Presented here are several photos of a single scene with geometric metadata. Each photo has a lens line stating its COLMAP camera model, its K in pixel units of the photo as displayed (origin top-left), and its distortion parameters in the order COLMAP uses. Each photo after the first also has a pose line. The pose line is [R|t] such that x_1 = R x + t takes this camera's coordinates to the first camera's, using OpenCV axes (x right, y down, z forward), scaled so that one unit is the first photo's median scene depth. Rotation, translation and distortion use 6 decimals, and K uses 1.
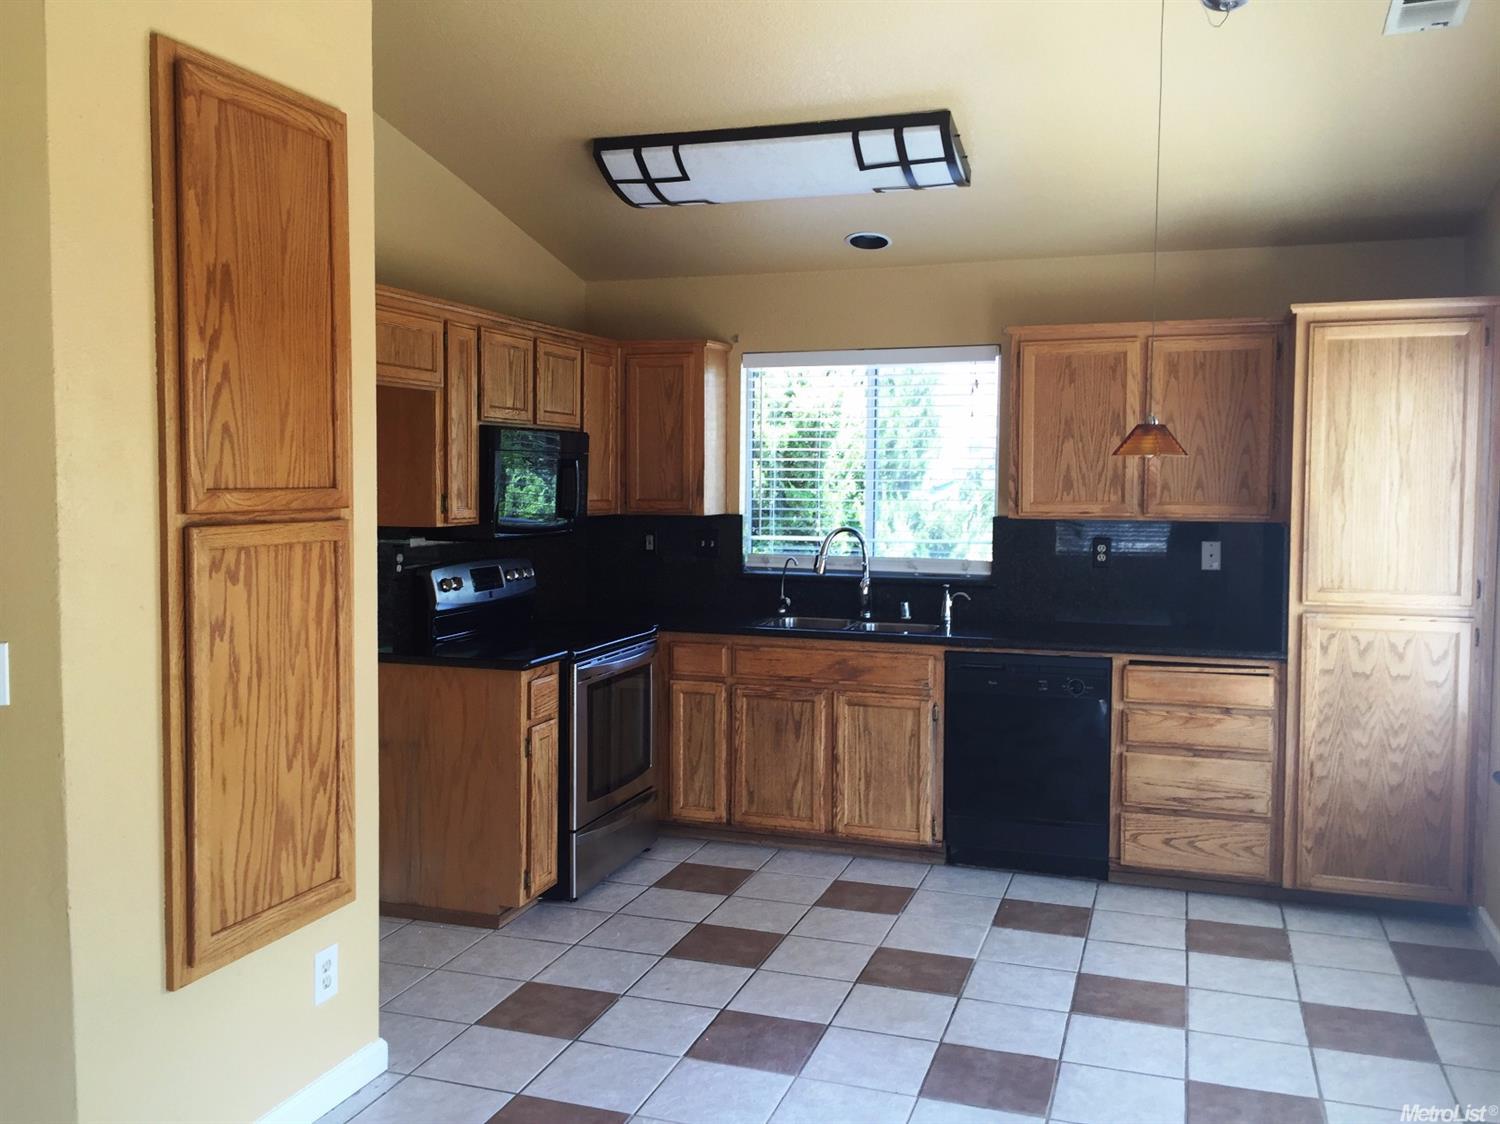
lens RADIAL K [[1283.1, 0, 744.4], [0, 1283.1, 561.7], [0, 0, 1]] dist [0.081489, -0.119130]
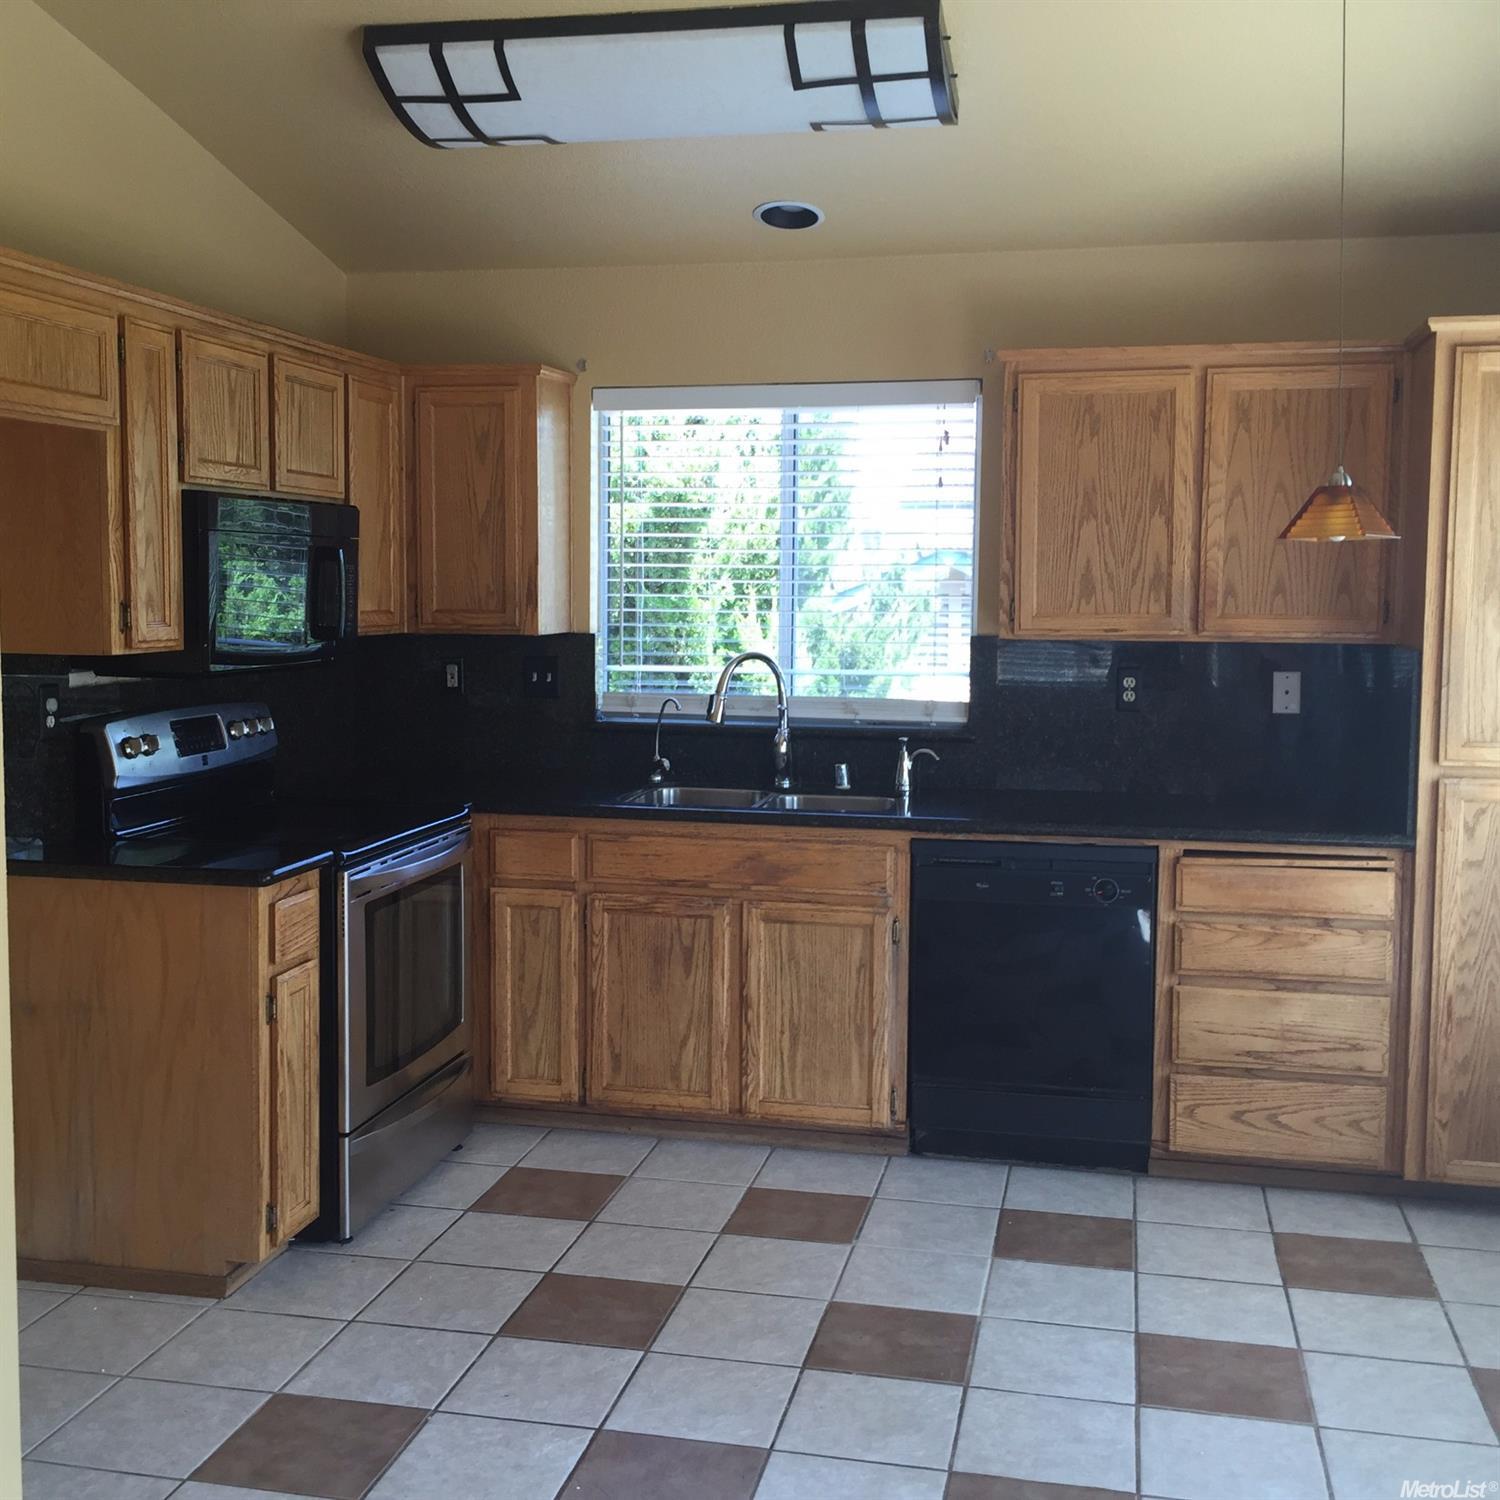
lens RADIAL K [[1755.6, 0, 755.2], [0, 1755.6, 749.2], [0, 0, 1]] dist [0.052256, 0.000000]
pose [[0.994010, -0.009043, 0.108910, -0.023898], [0.005699, 0.999504, 0.030974, -0.005899], [-0.109136, -0.030168, 0.993569, 0.115679]]
